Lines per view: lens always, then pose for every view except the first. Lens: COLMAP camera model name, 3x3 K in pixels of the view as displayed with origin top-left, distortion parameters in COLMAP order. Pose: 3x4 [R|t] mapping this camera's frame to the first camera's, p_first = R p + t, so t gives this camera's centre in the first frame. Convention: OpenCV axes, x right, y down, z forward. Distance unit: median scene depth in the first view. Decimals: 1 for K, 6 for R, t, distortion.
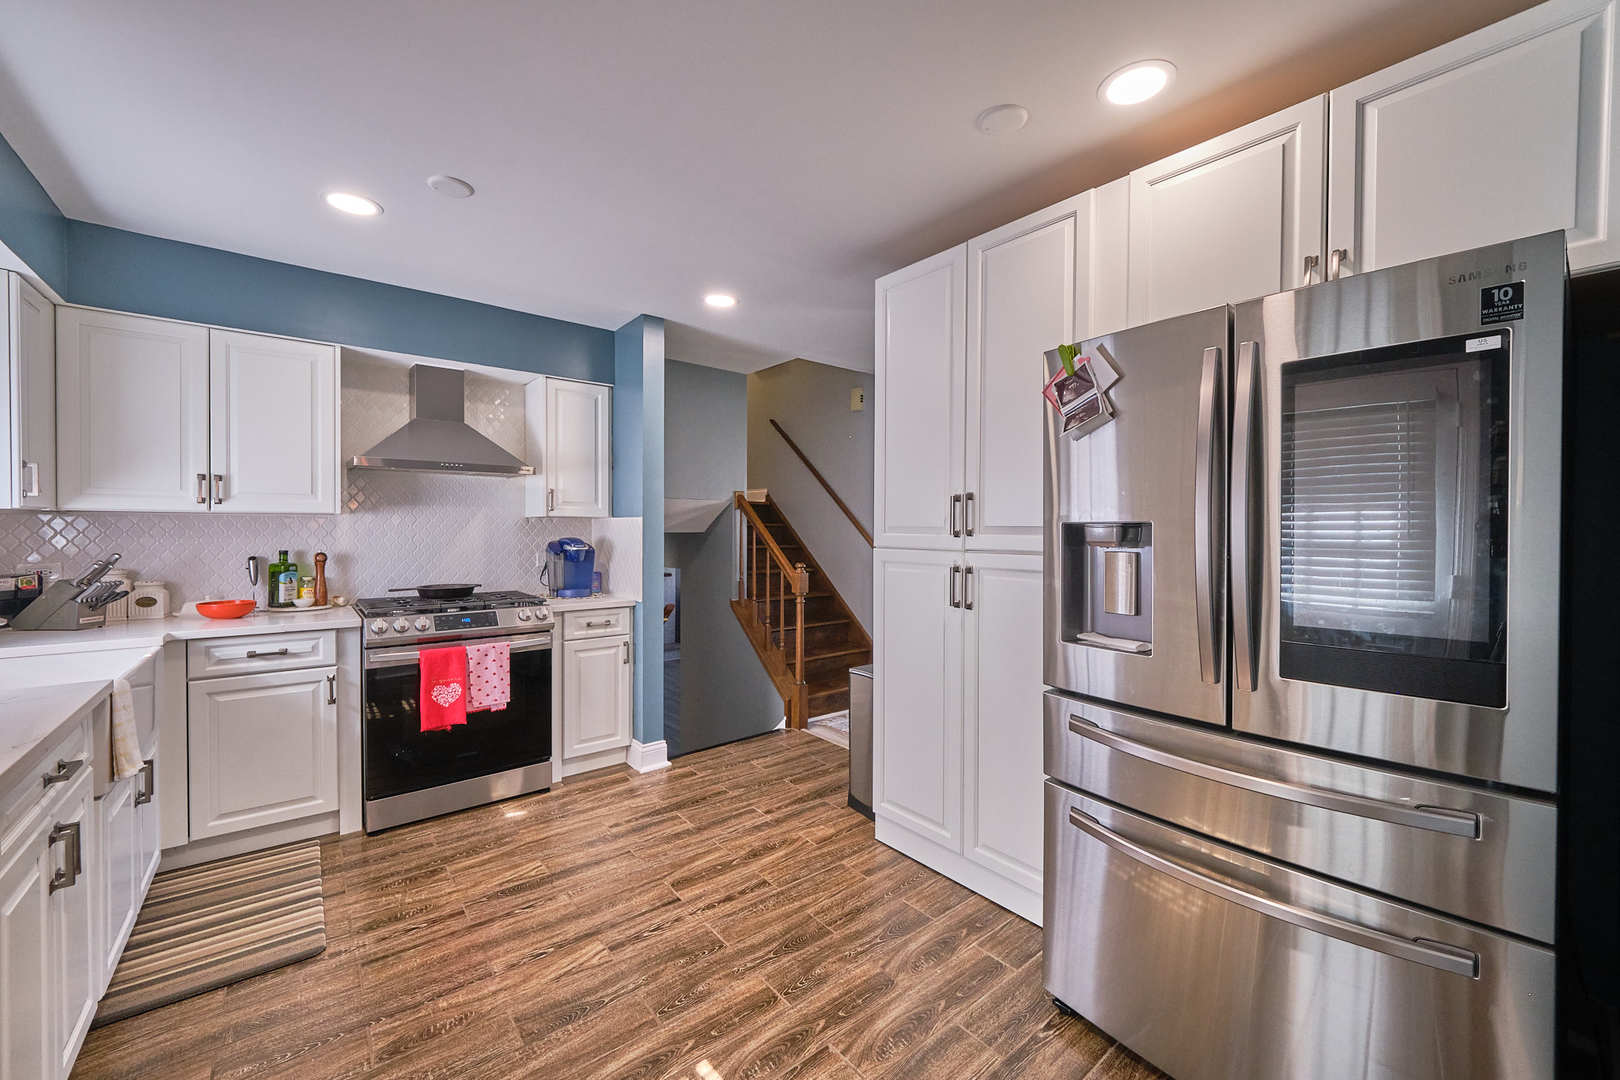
lens RADIAL K [[627.1, 0, 817.7], [0, 627.1, 538.2], [0, 0, 1]] dist [-0.008315, 0.000801]
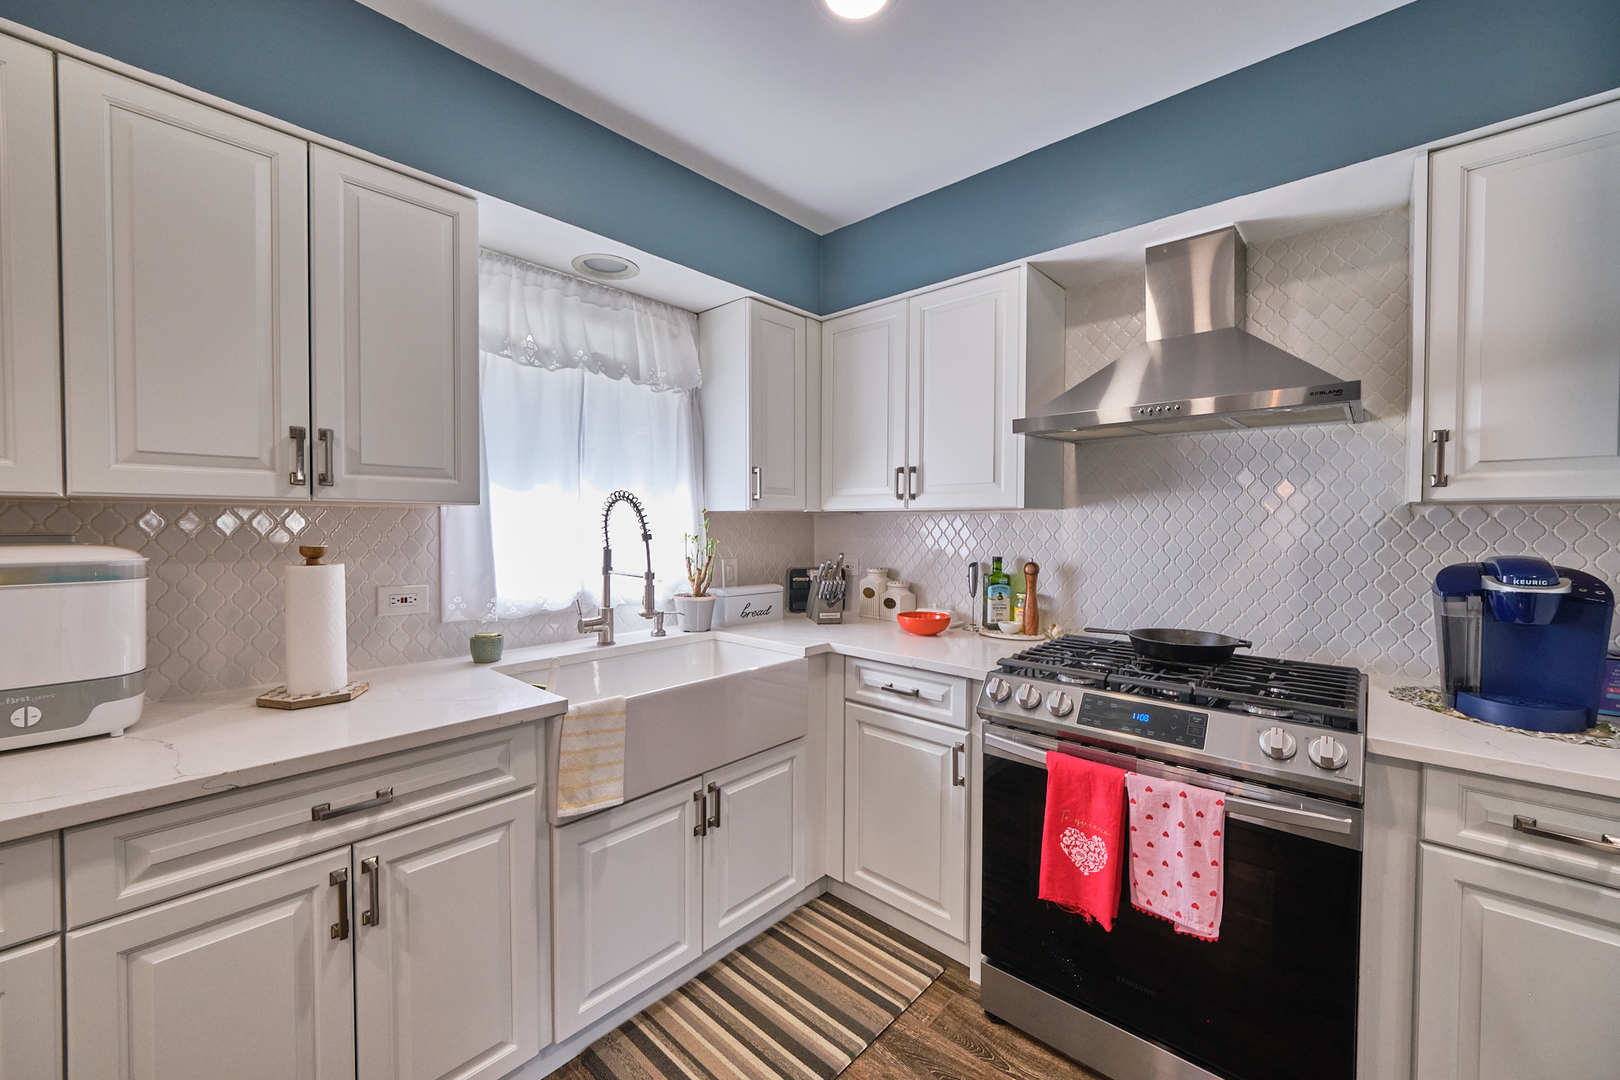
lens RADIAL K [[627.1, 0, 813.4], [0, 627.1, 534.3], [0, 0, 1]] dist [-0.008315, 0.000801]
pose [[0.135792, 0.016676, -0.990597, -0.110358], [-0.016171, 0.999762, 0.014614, -0.016436], [0.990605, 0.014034, 0.136029, 0.674430]]
